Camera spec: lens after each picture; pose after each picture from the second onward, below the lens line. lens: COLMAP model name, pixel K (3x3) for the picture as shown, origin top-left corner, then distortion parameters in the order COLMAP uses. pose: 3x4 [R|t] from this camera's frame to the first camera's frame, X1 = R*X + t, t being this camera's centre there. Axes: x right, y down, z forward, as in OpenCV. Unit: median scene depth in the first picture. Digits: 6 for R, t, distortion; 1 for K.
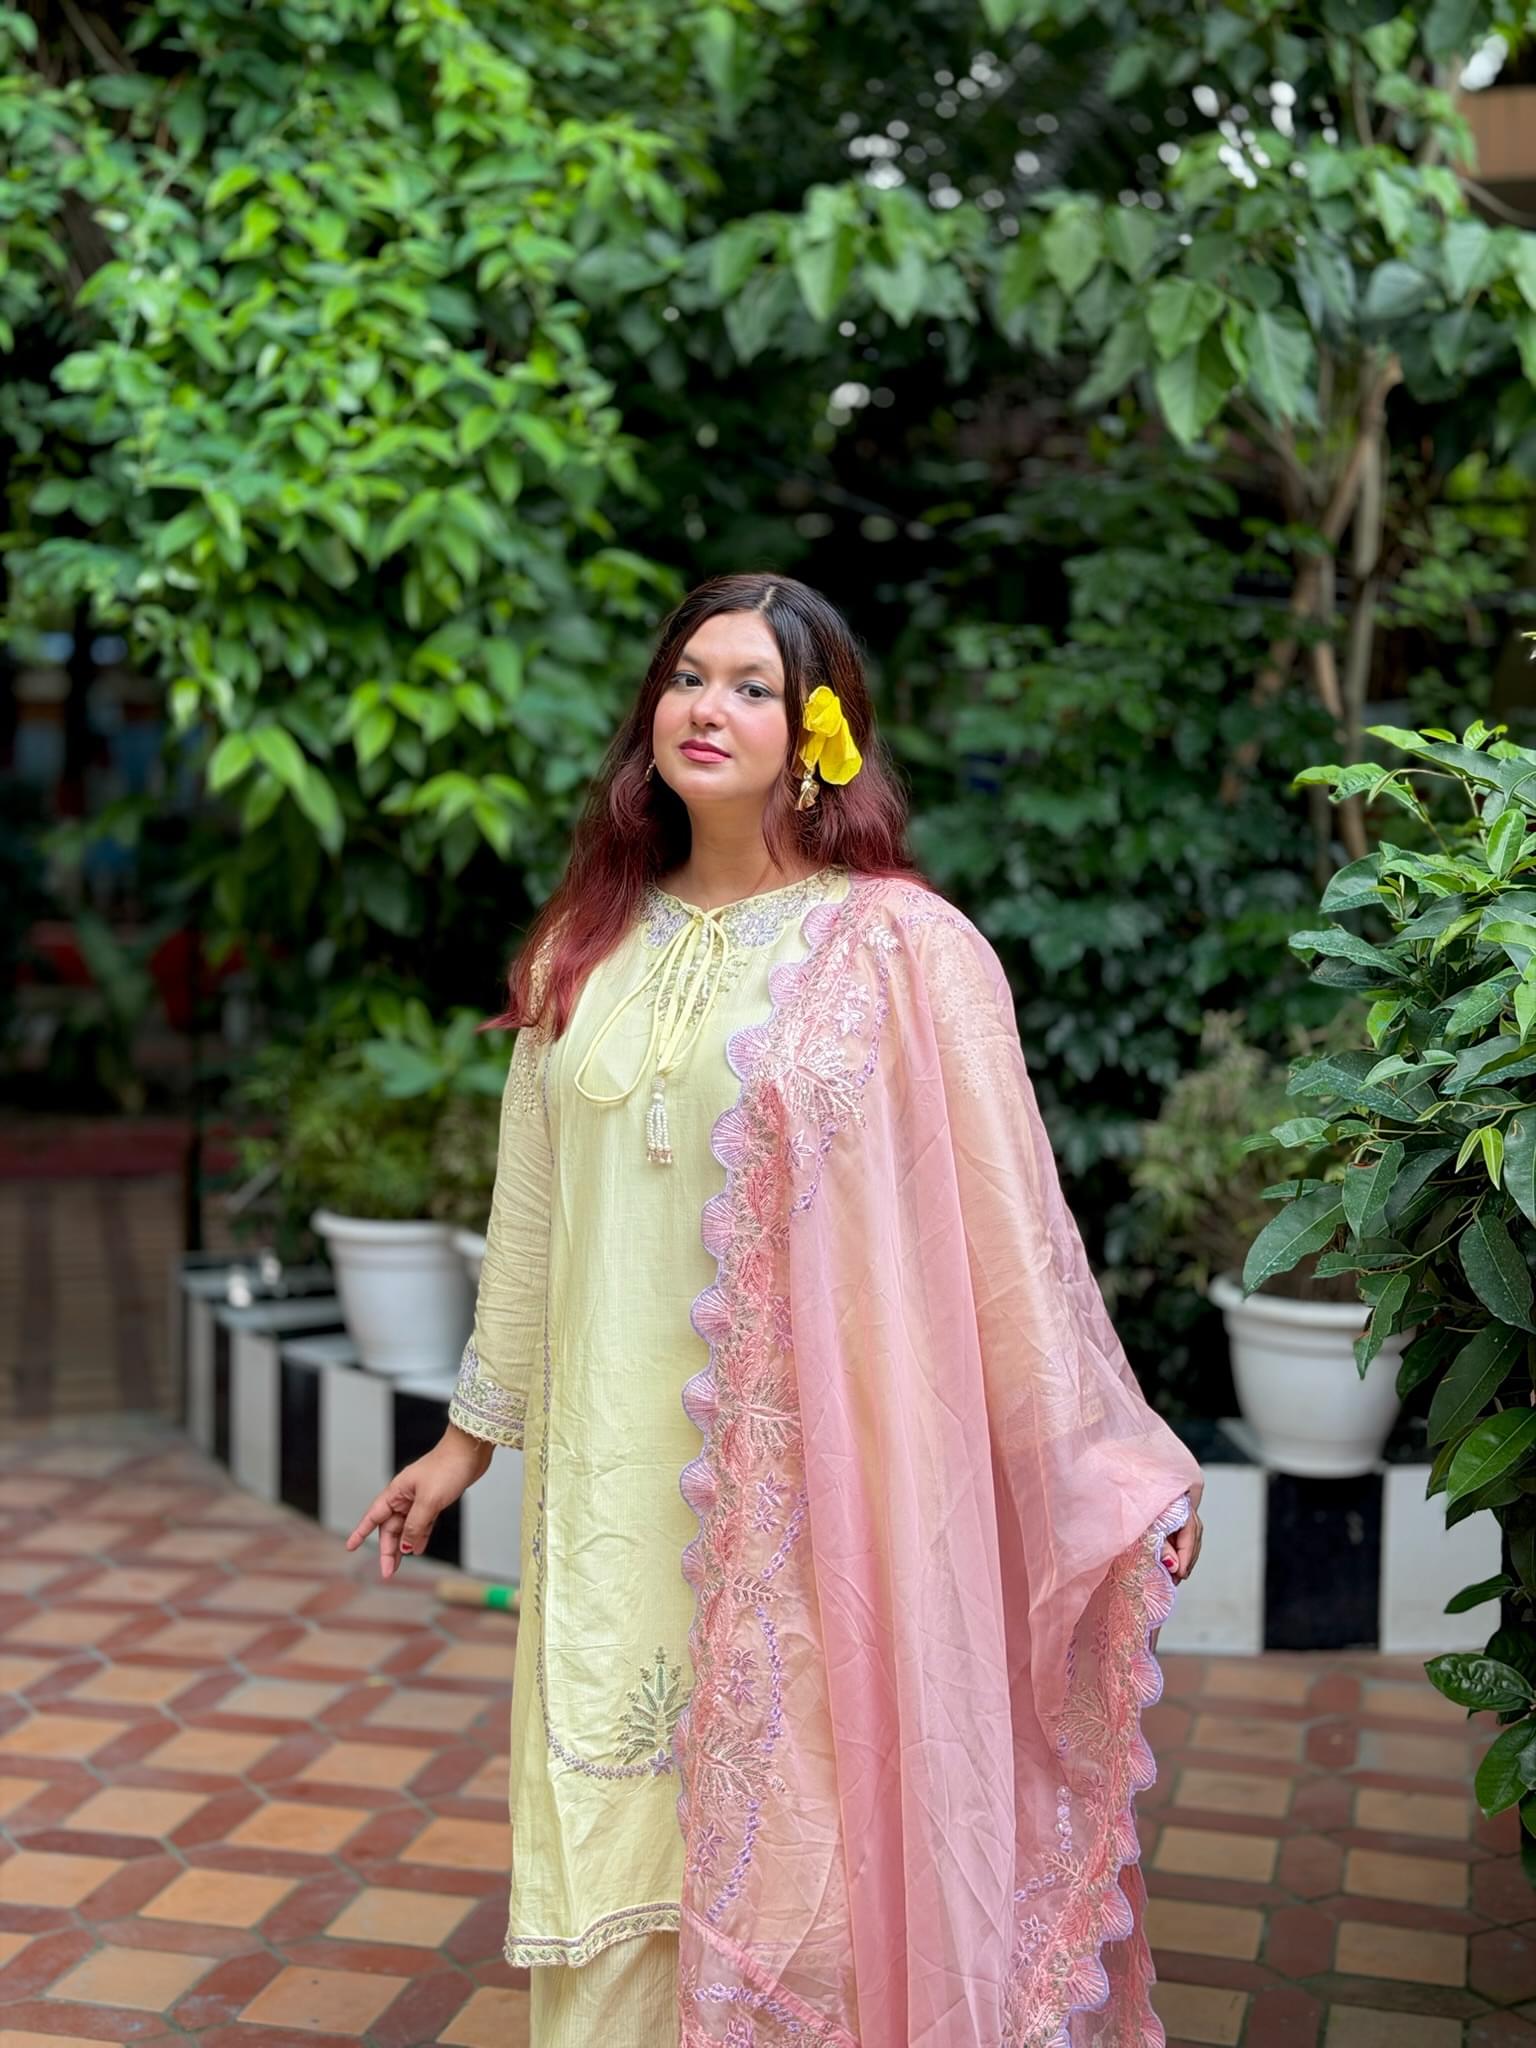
lens RADIAL K [[2871.5, 0, 768.0], [0, 2871.5, 1024.0], [0, 0, 1]] dist [0.197166, -0.481302]
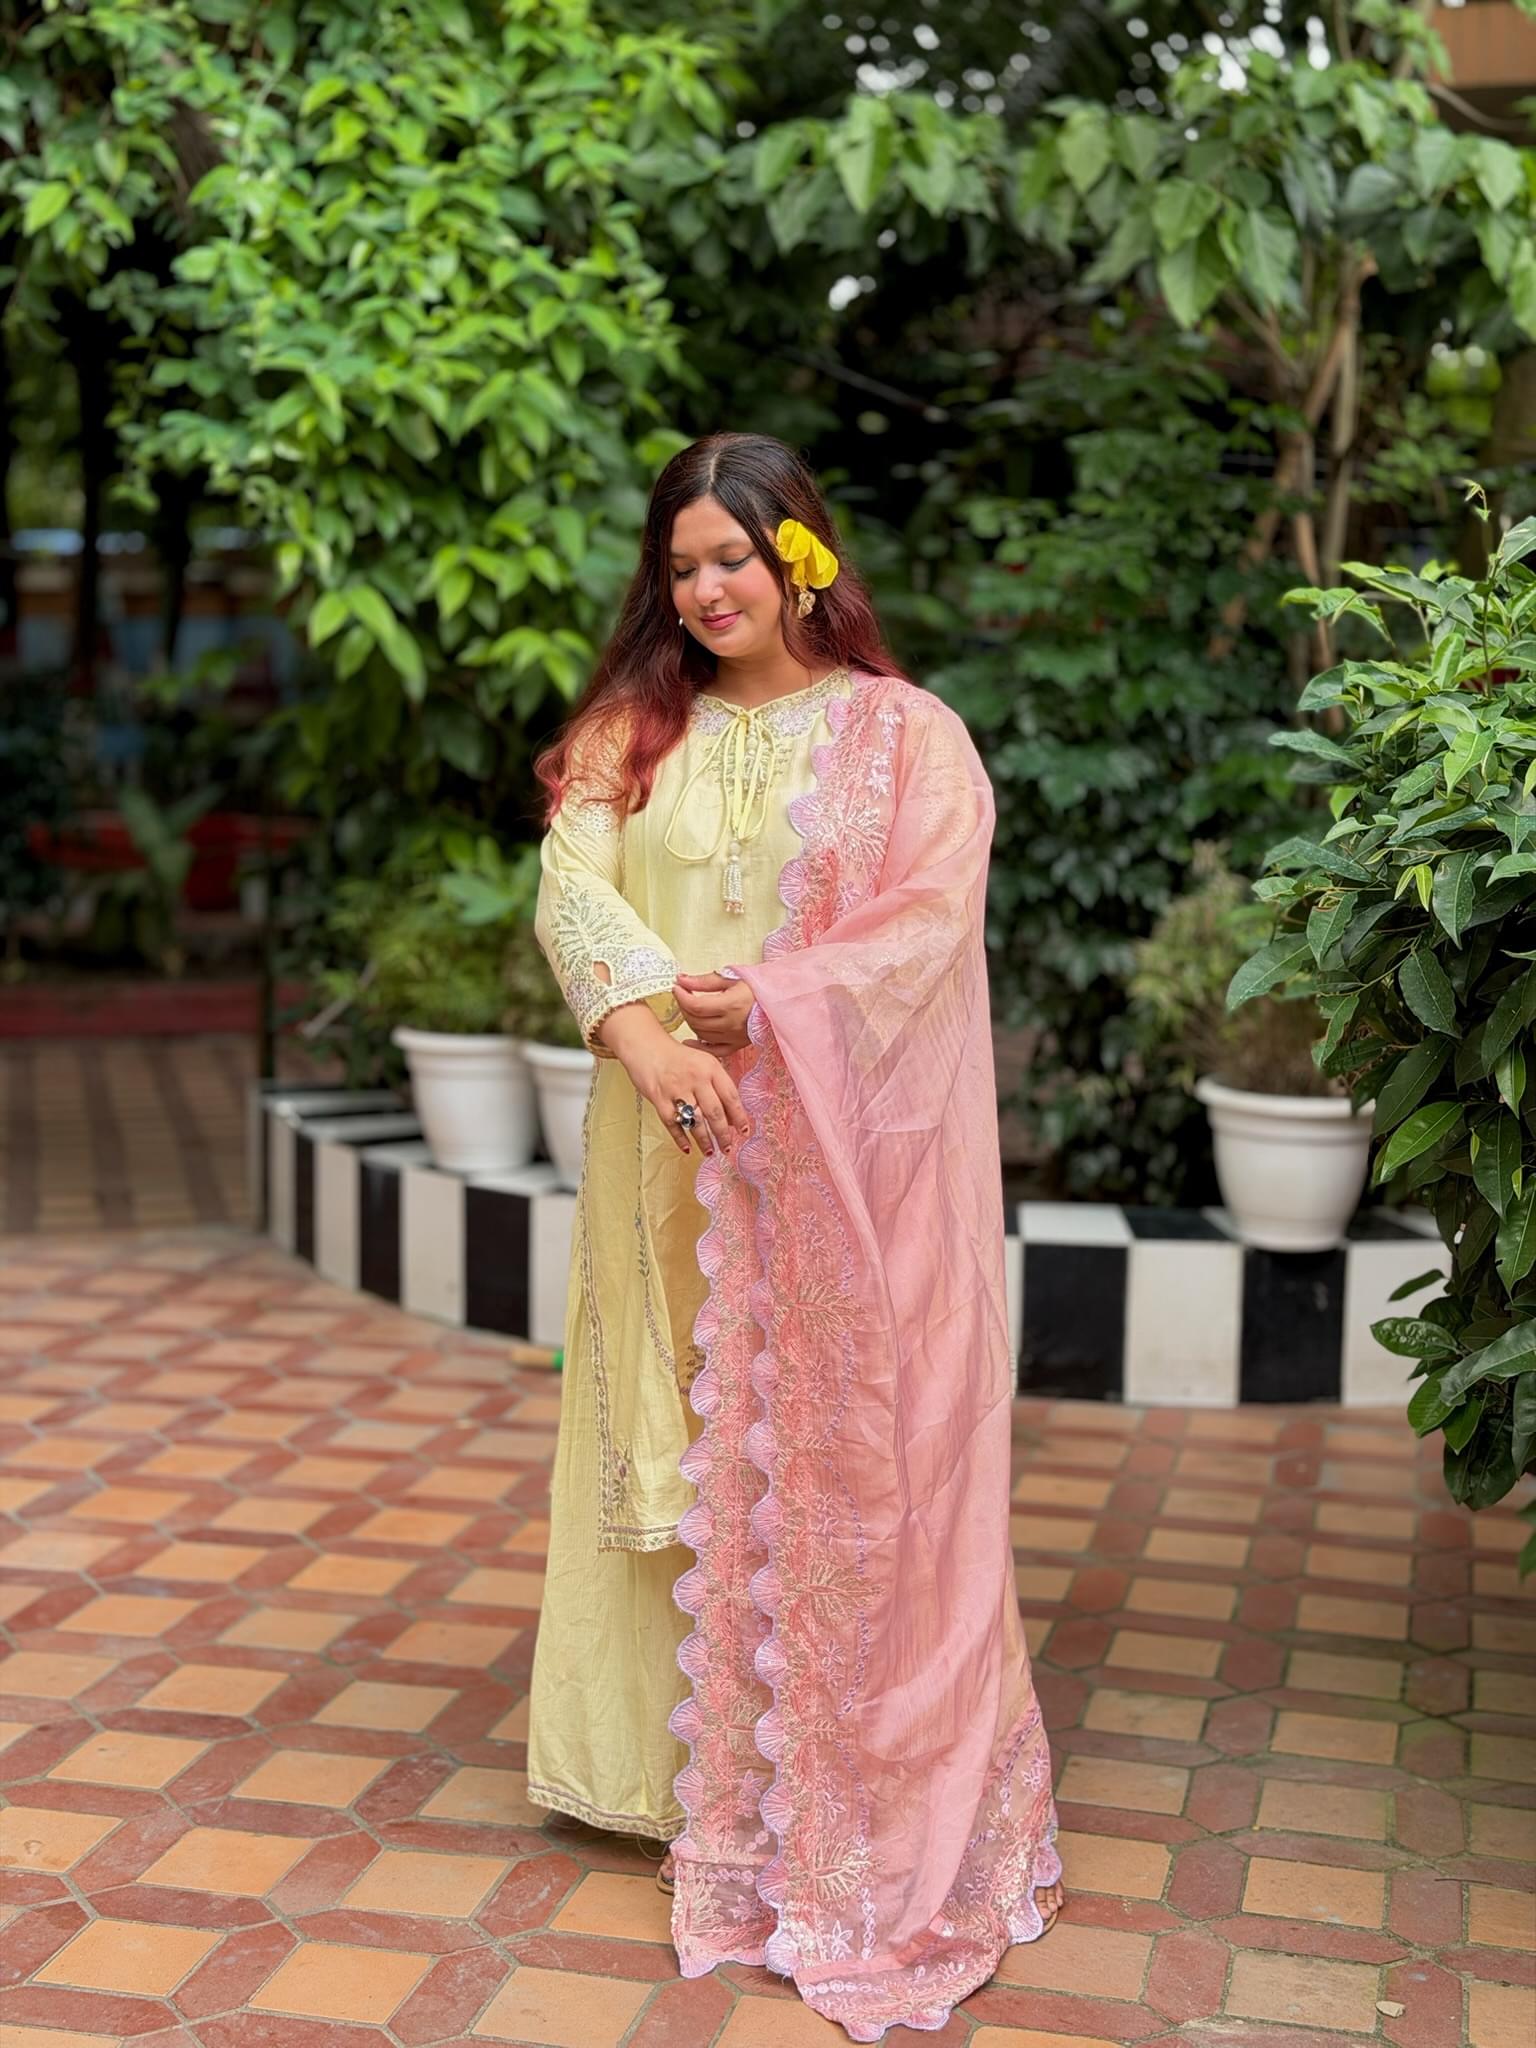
lens RADIAL K [[2866.8, 0, 765.6], [0, 2866.8, 1031.6], [0, 0, 1]] dist [0.218046, -0.569681]
pose [[0.999986, 0.000978, 0.005188, -0.020838], [-0.001163, 0.999359, 0.035771, 0.028717], [-0.005149, -0.035776, 0.999347, -0.123167]]
